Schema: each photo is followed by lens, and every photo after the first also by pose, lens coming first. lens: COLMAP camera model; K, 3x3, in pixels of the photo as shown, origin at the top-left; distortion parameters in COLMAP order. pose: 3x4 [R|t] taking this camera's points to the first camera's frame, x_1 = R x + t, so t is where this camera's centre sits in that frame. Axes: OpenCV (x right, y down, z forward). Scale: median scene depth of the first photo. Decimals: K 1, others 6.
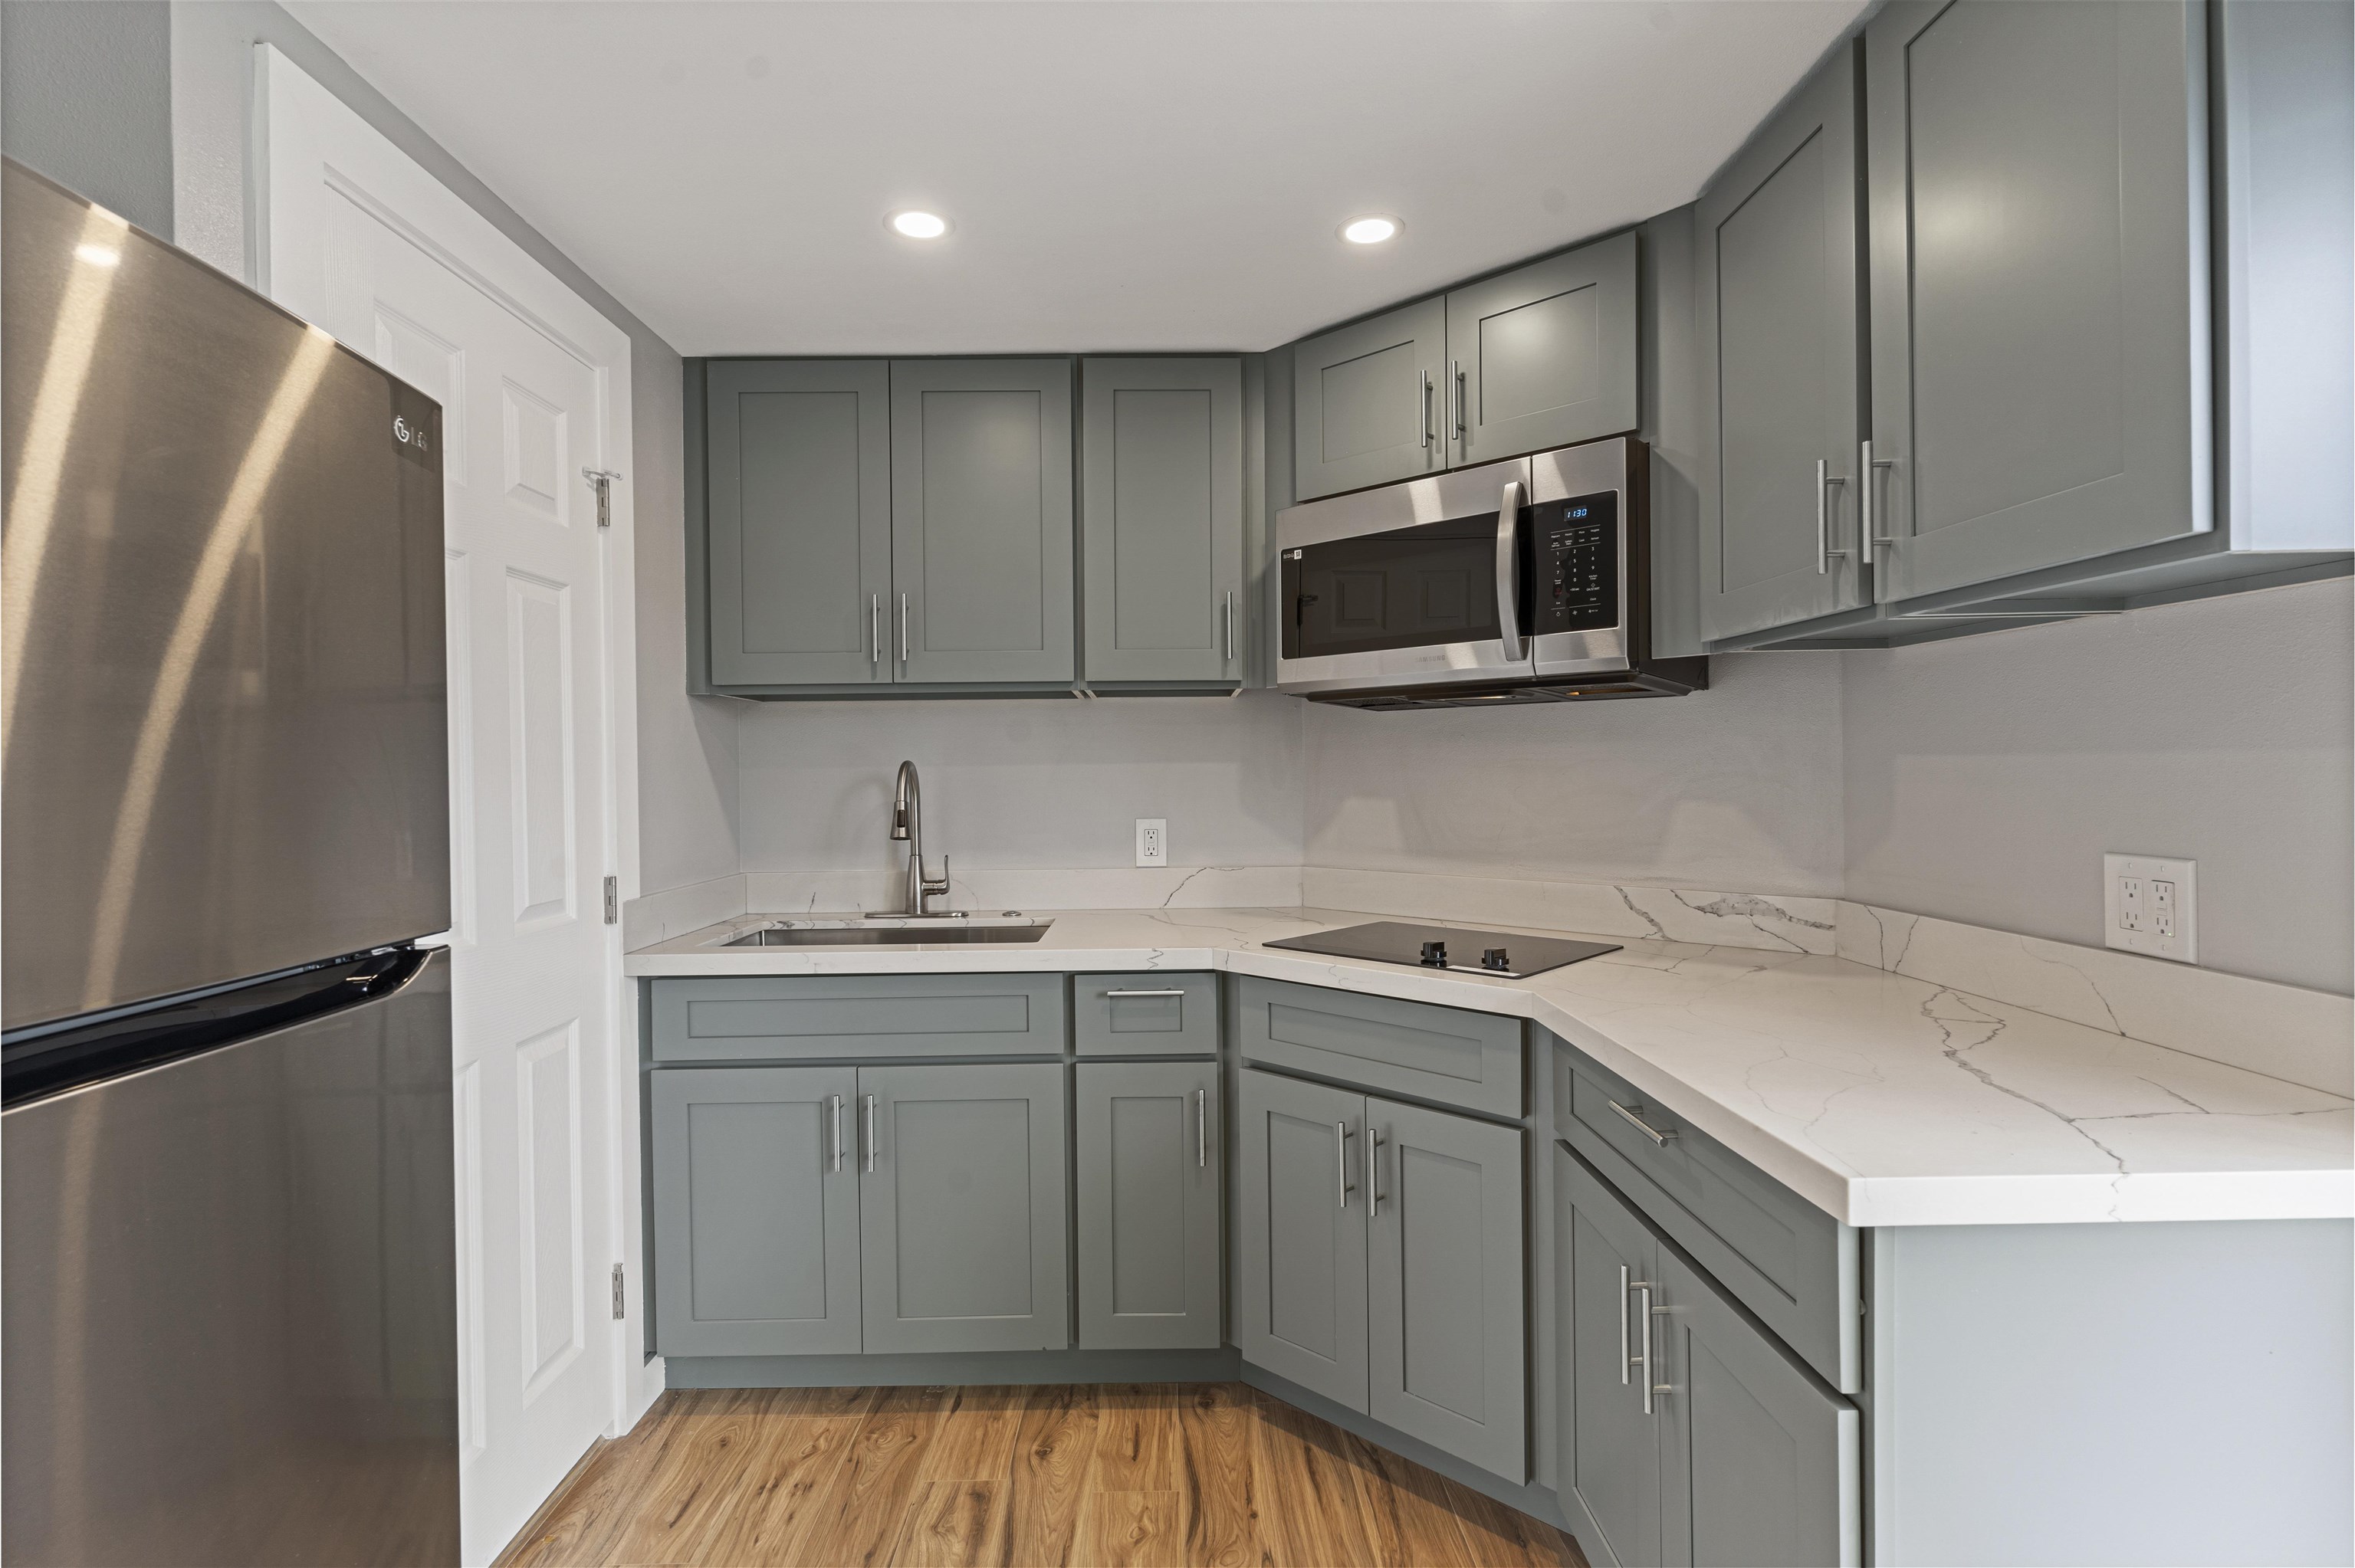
lens RADIAL K [[1122.4, 0, 1177.5], [0, 1122.4, 784.0], [0, 0, 1]] dist [0.002104, 0.000594]
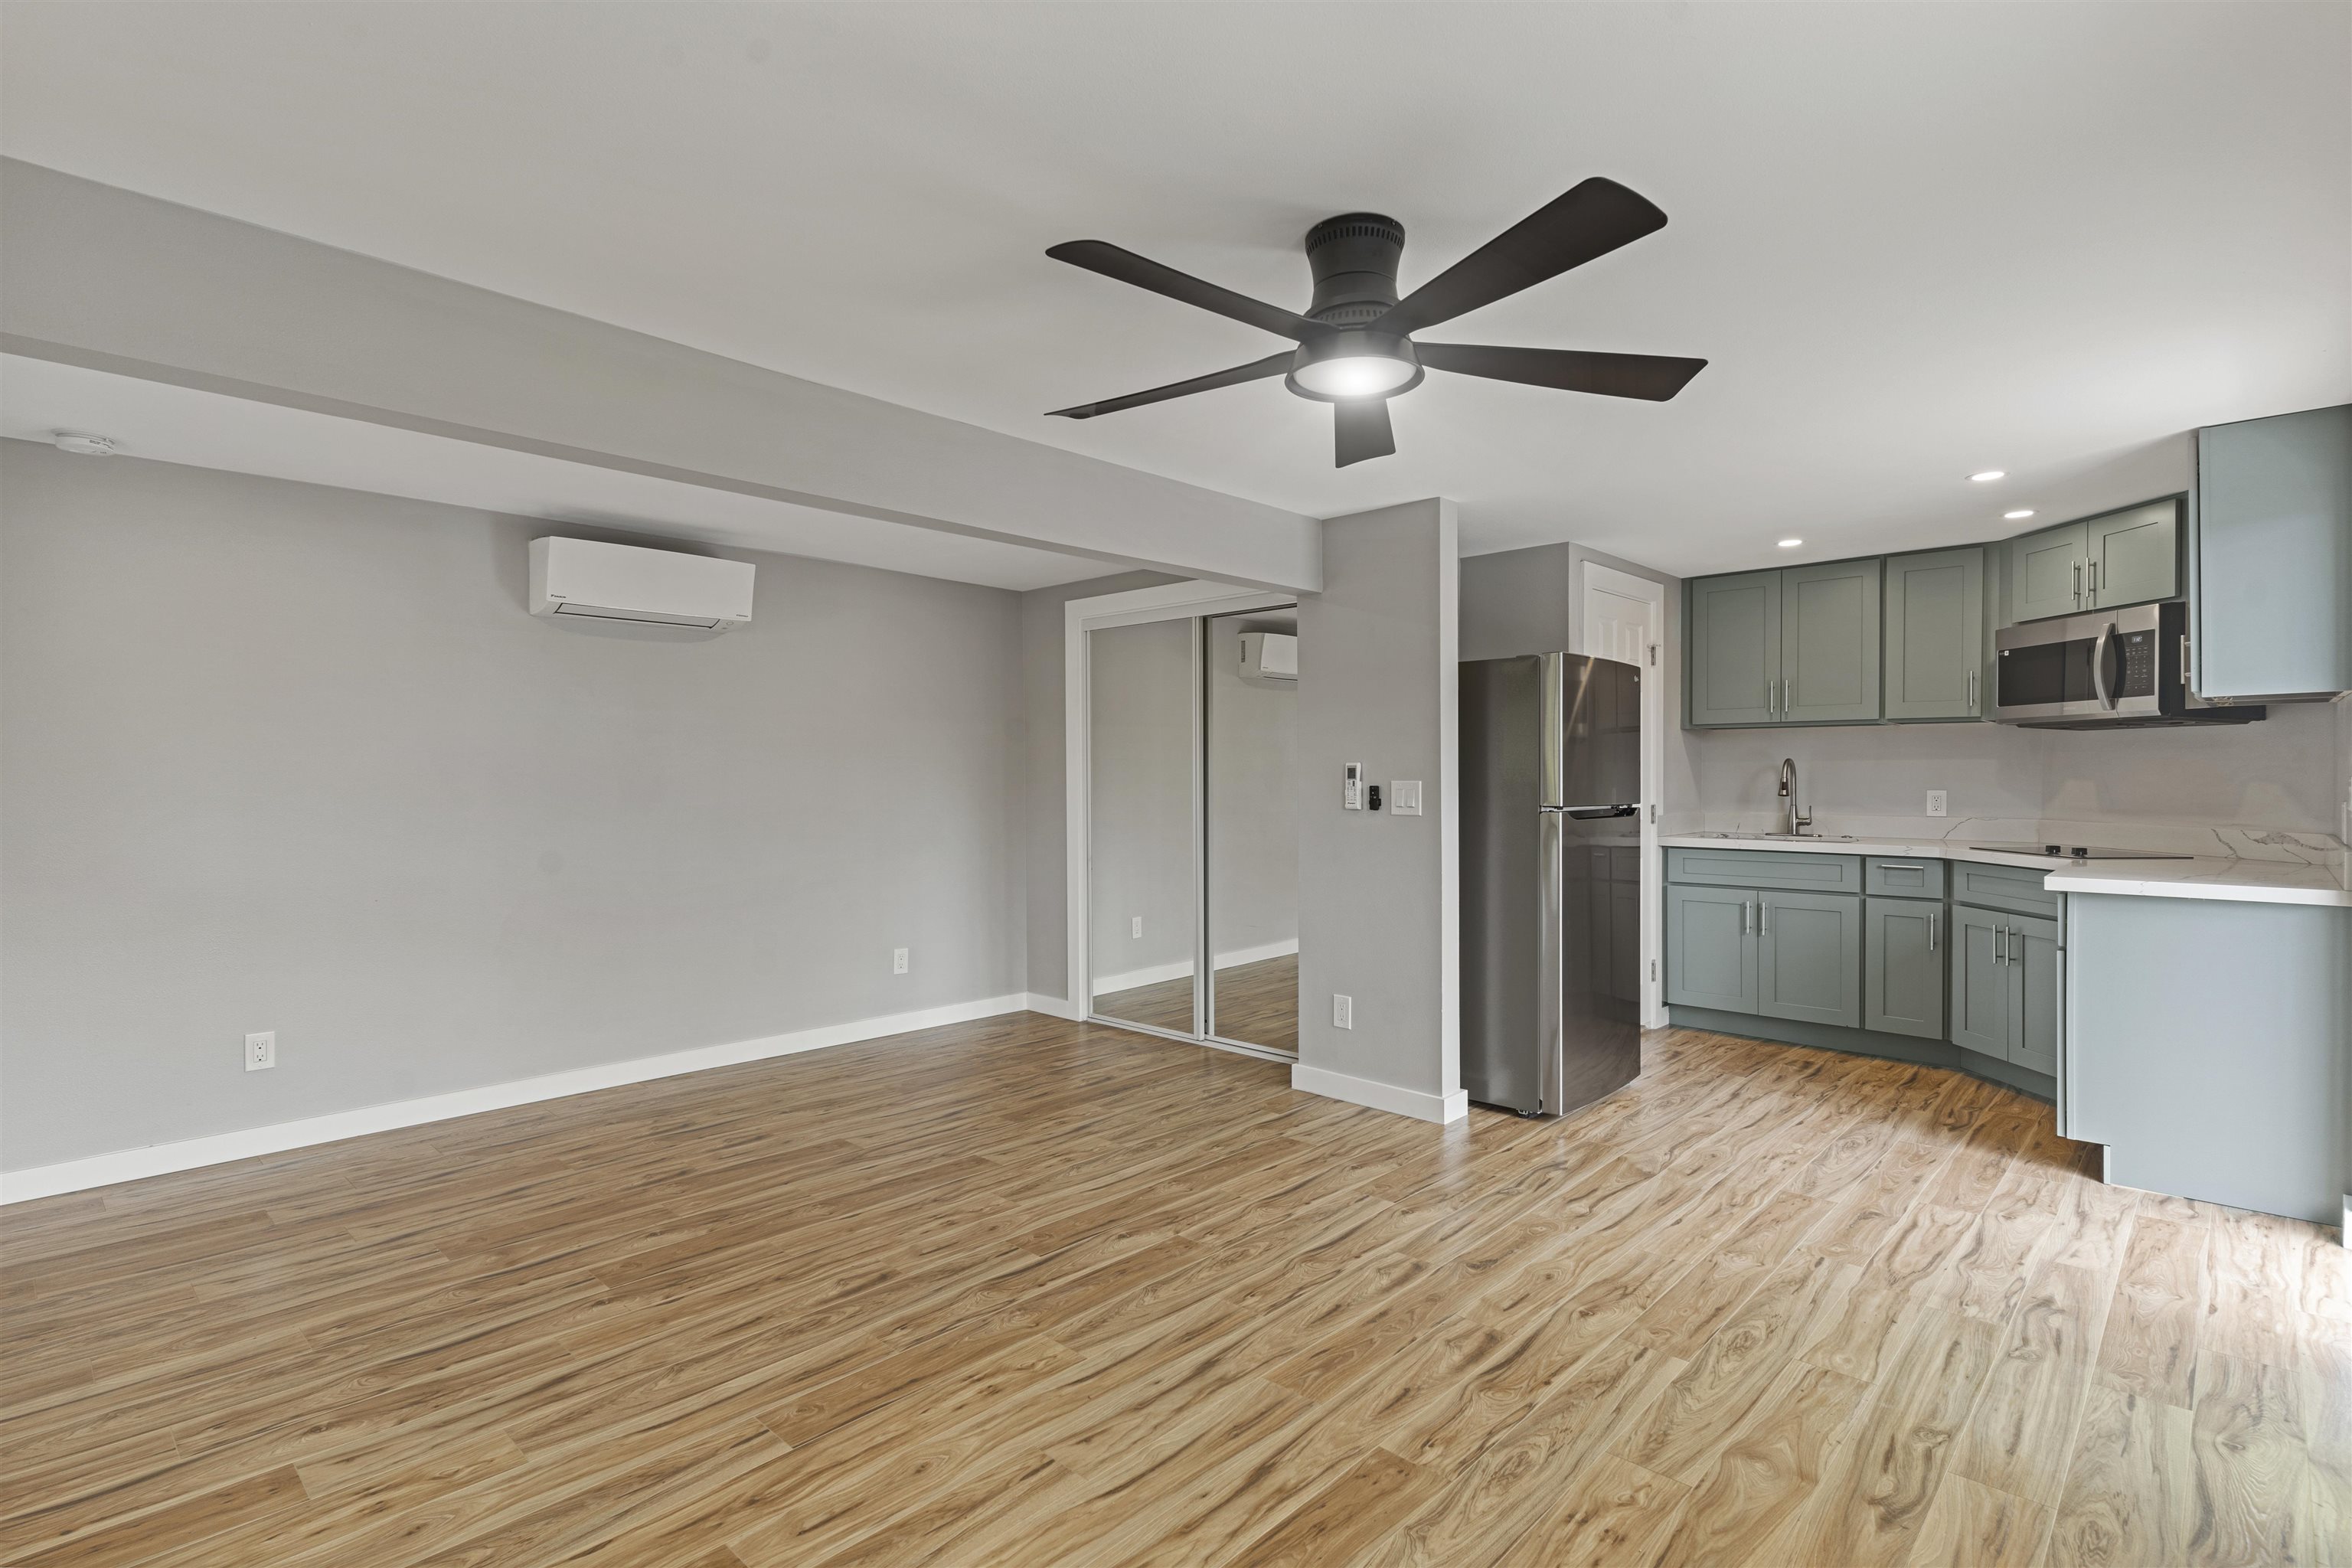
lens RADIAL K [[1129.0, 0, 1176.0], [0, 1129.0, 784.0], [0, 0, 1]] dist [0.001057, -0.000251]
pose [[0.713595, 0.016339, -0.700368, 0.488659], [-0.012543, 0.999866, 0.010546, 0.021976], [0.700447, 0.001259, 0.713704, -1.511972]]
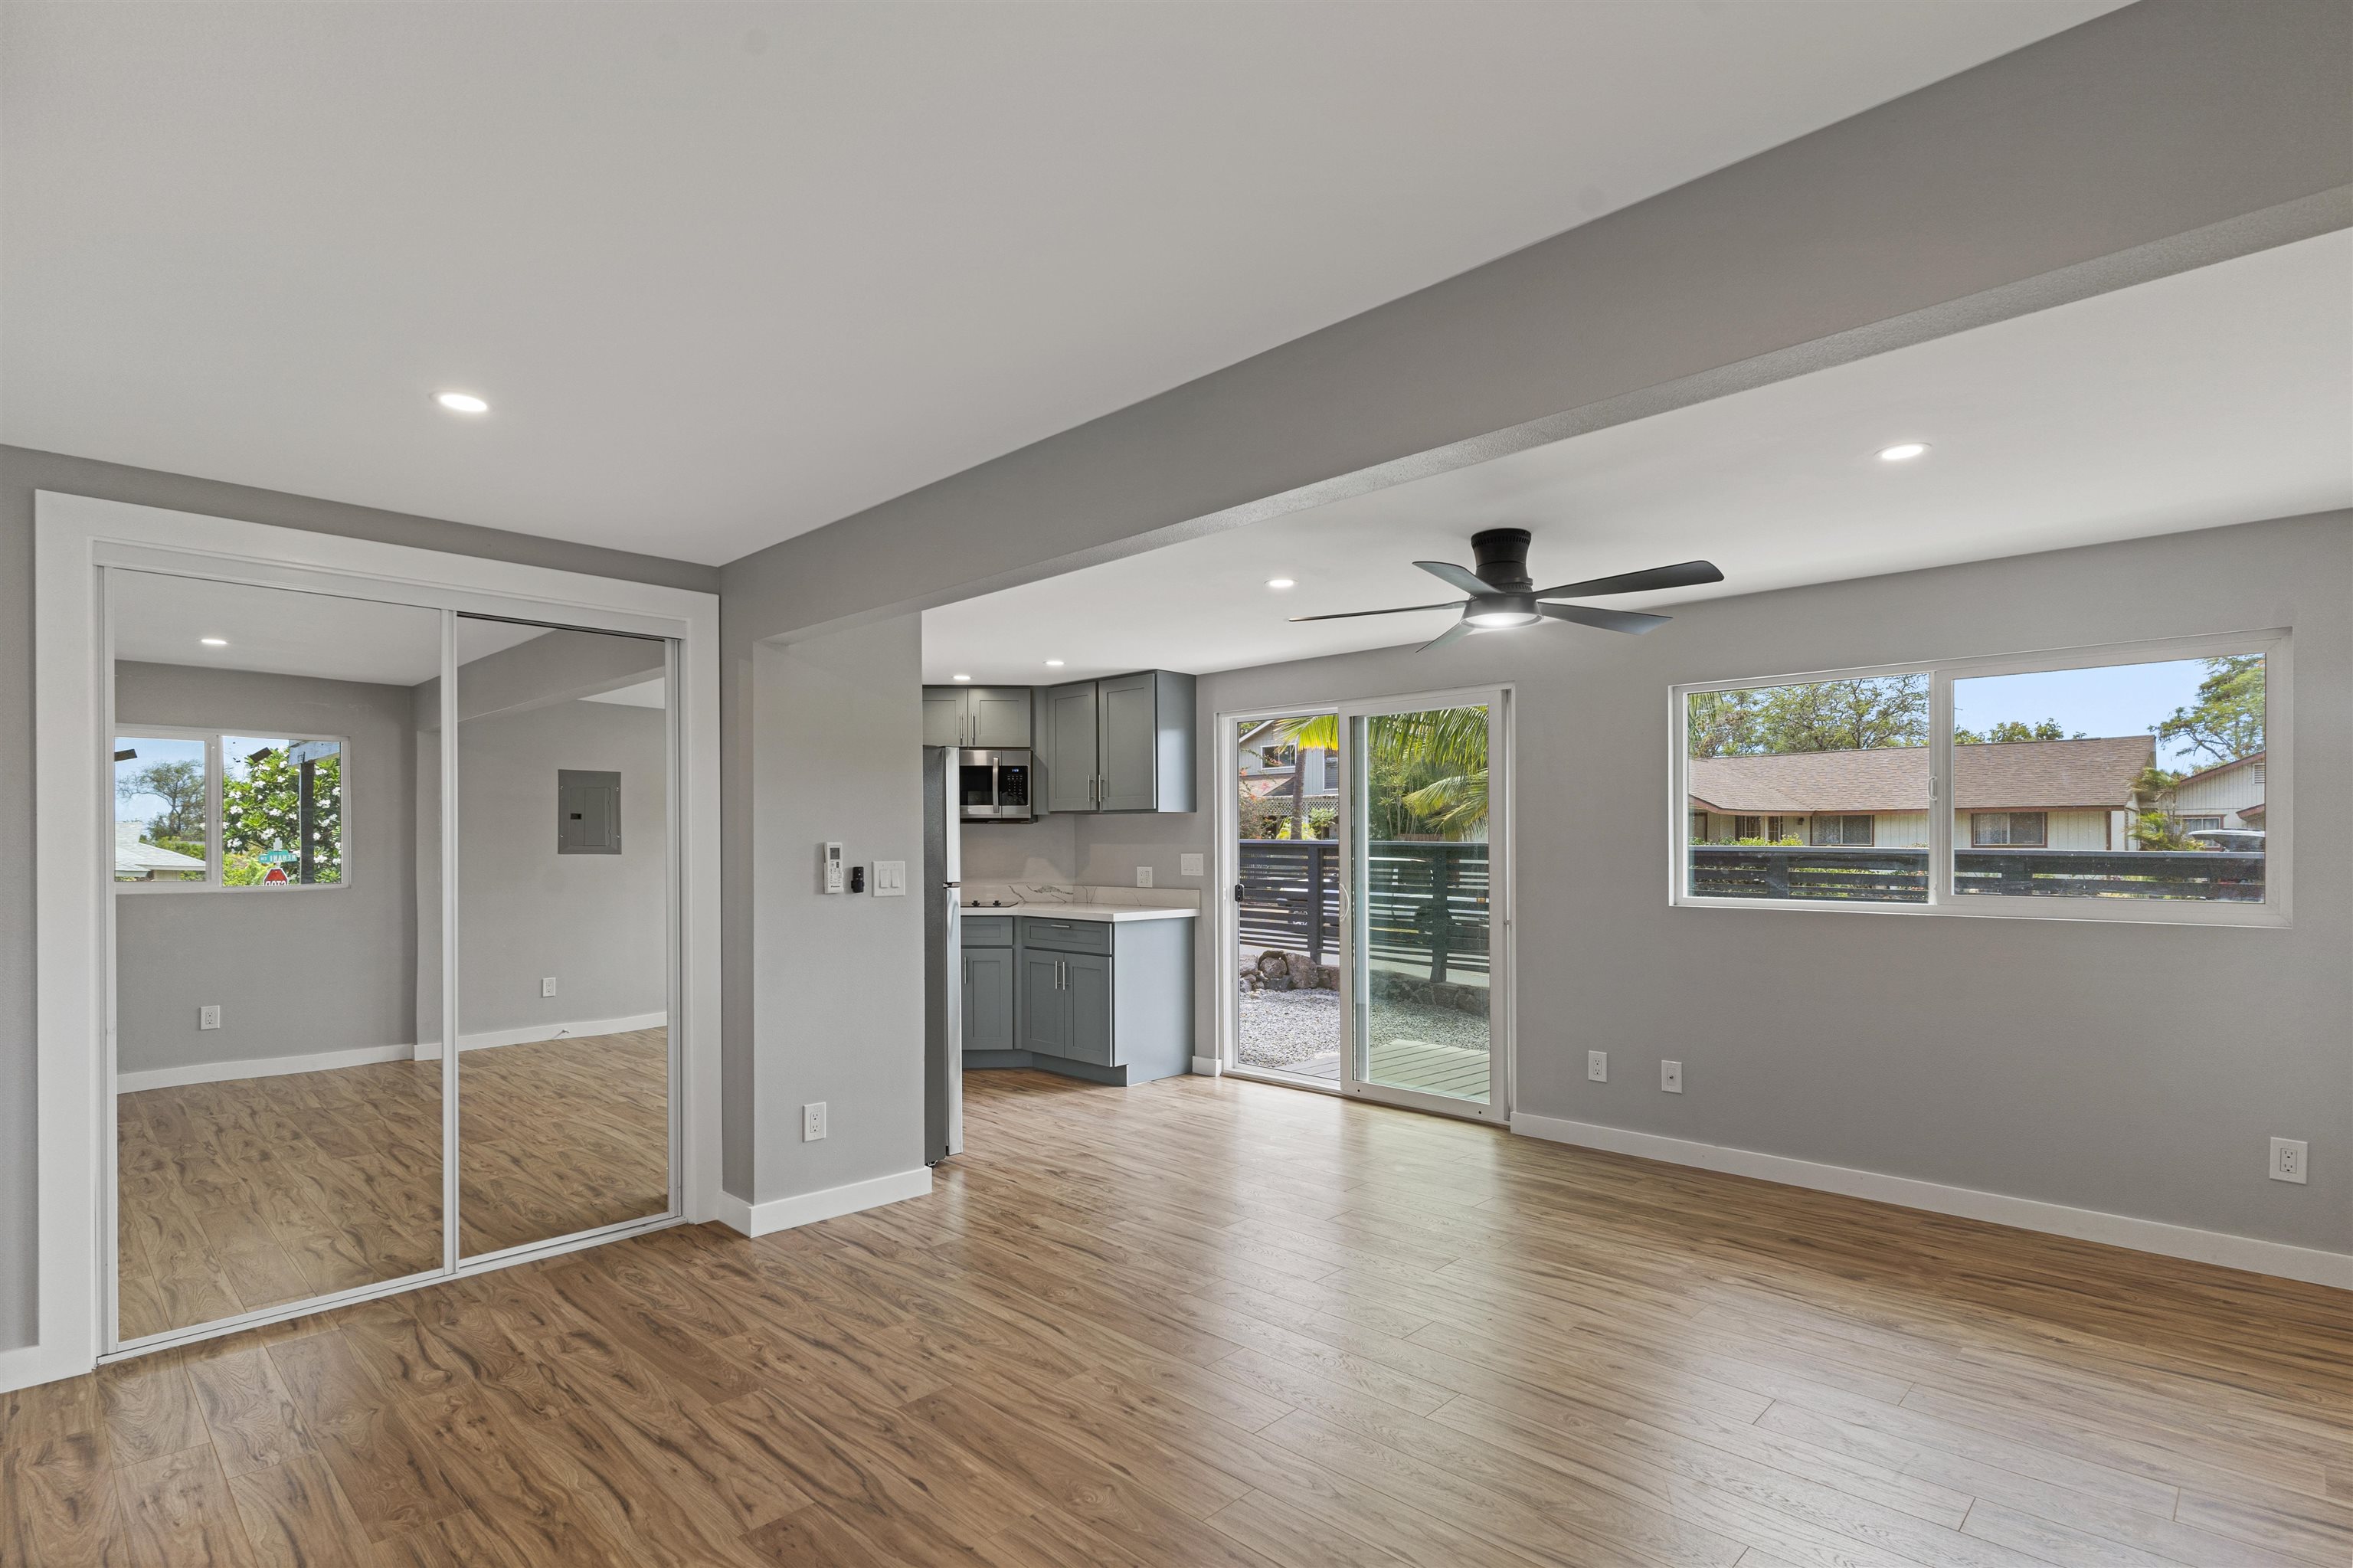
lens RADIAL K [[1150.1, 0, 1170.0], [0, 1150.1, 835.6], [0, 0, 1]] dist [0.001198, 0.000223]
pose [[0.716676, 0.016039, 0.697221, -1.511229], [0.002776, 0.999662, -0.025850, 0.039761], [-0.697400, 0.020461, 0.716390, -1.574611]]
